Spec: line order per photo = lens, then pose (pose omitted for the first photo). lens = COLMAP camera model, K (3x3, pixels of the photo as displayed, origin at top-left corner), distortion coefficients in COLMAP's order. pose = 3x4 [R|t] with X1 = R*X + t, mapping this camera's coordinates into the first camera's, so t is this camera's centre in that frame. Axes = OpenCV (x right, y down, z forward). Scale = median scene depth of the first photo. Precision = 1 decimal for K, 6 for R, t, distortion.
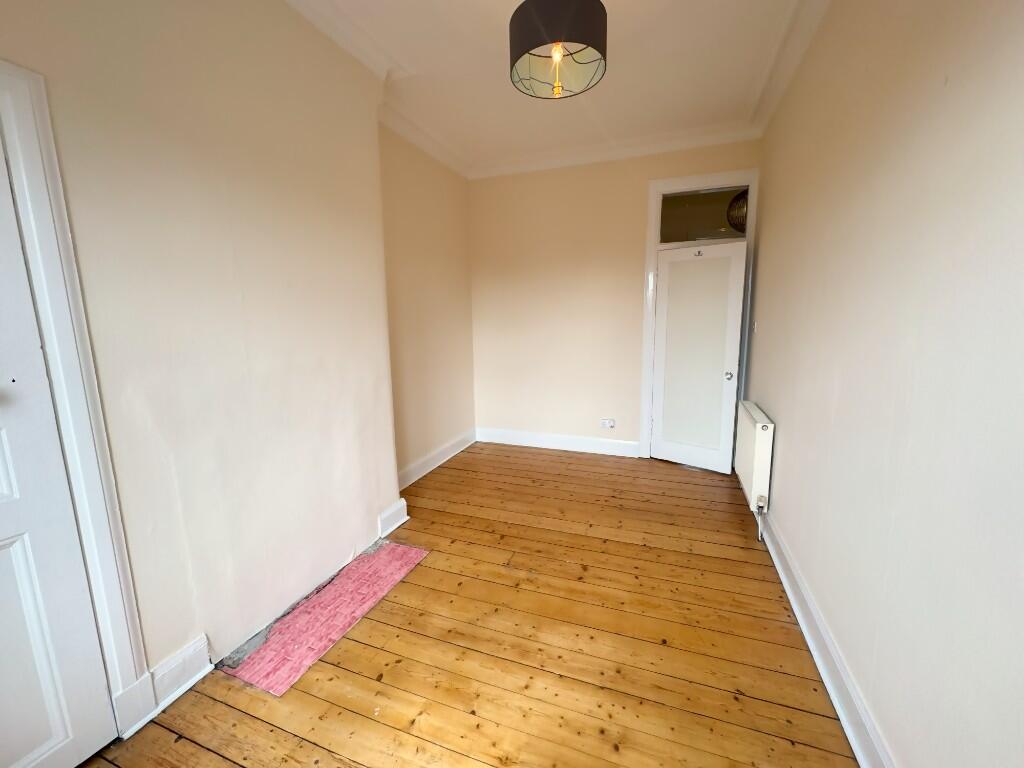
lens RADIAL K [[410.8, 0, 514.8], [0, 410.8, 380.9], [0, 0, 1]] dist [0.001776, 0.000002]
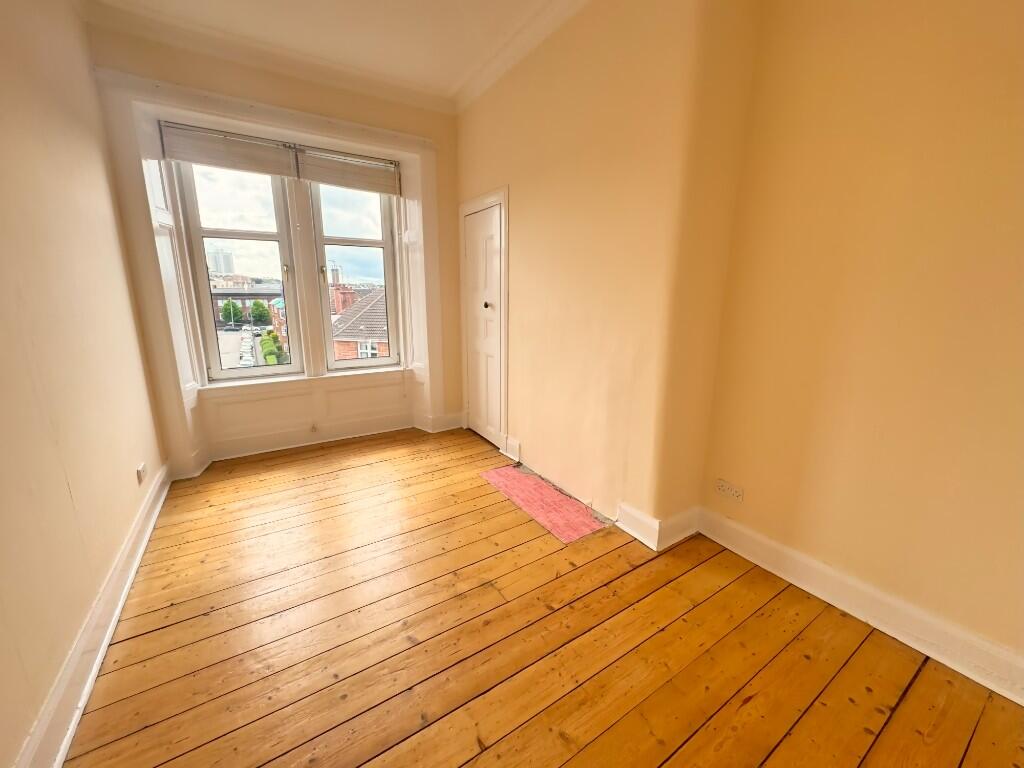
lens RADIAL K [[410.8, 0, 515.1], [0, 410.8, 383.5], [0, 0, 1]] dist [0.001776, 0.000002]
pose [[-0.597344, 0.187810, -0.779685, 0.508731], [-0.121790, 0.939674, 0.319655, -0.194149], [0.792684, 0.285902, -0.538435, 1.336204]]
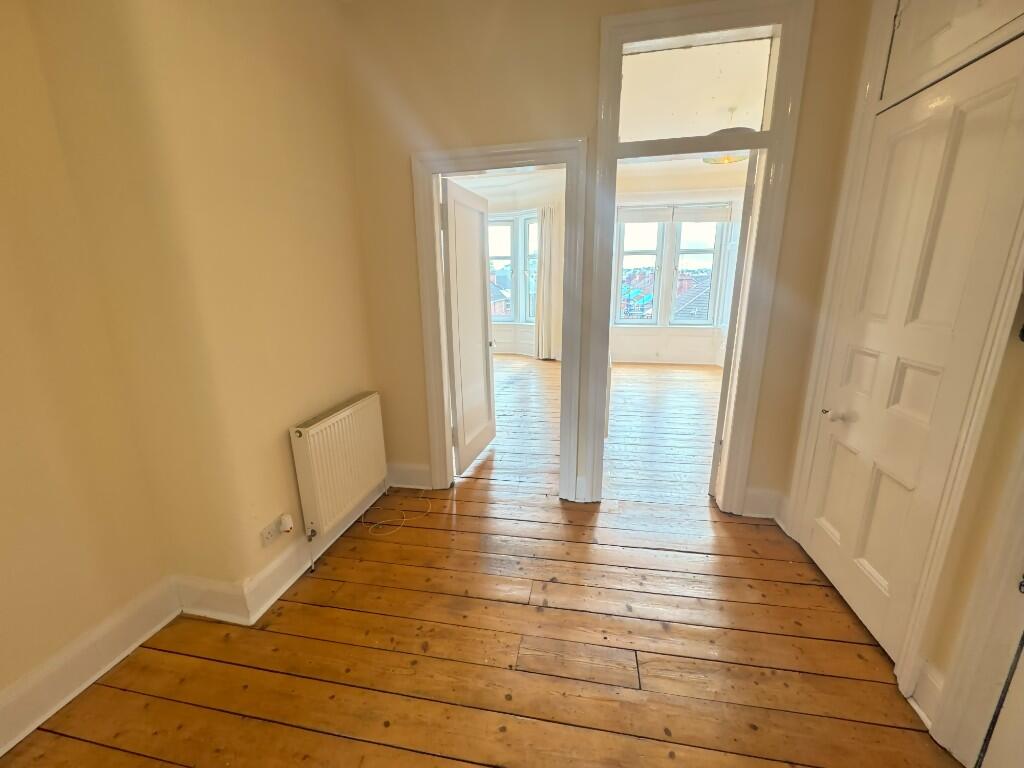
lens RADIAL K [[410.8, 0, 510.0], [0, 410.8, 386.6], [0, 0, 1]] dist [0.001776, 0.000002]
pose [[-0.986274, 0.070474, -0.149325, 1.495131], [0.004614, 0.915752, 0.401717, -0.475404], [0.165055, 0.395514, -0.903507, 2.847647]]
